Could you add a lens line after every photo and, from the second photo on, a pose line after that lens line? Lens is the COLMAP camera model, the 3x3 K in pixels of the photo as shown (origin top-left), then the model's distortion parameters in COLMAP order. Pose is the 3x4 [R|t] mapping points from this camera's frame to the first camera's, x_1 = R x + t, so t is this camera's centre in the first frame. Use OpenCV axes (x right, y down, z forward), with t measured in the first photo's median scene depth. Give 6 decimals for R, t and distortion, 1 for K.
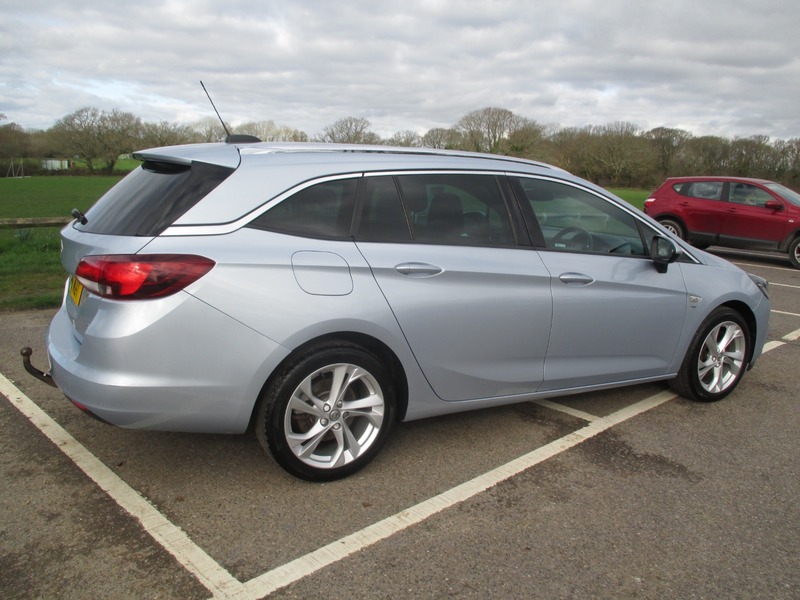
lens RADIAL K [[653.1, 0, 394.5], [0, 653.1, 337.6], [0, 0, 1]] dist [-0.025843, -0.000654]
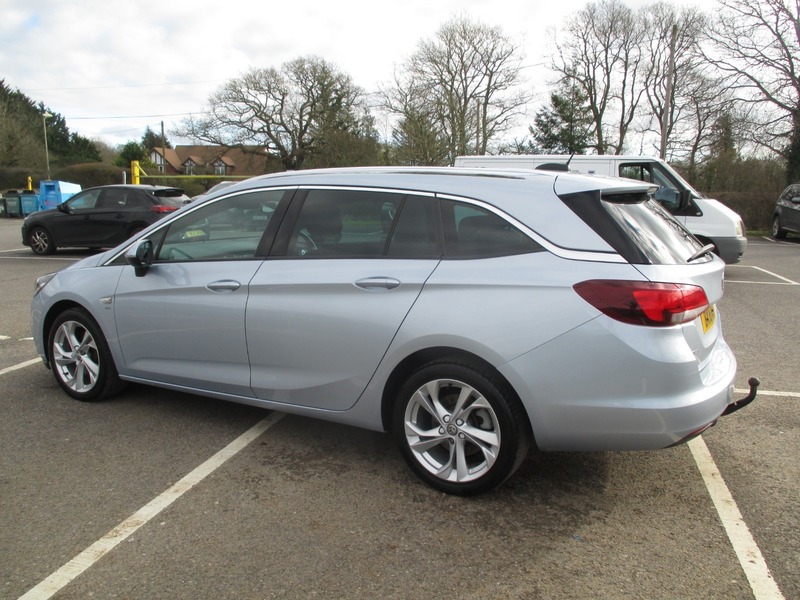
lens RADIAL K [[662.8, 0, 399.8], [0, 662.8, 313.9], [0, 0, 1]] dist [-0.031828, 0.001108]
pose [[-0.512361, -0.205087, 0.833922, -0.911621], [0.187611, 0.920878, 0.341740, -0.436162], [-0.838027, 0.331547, -0.433345, 1.522494]]
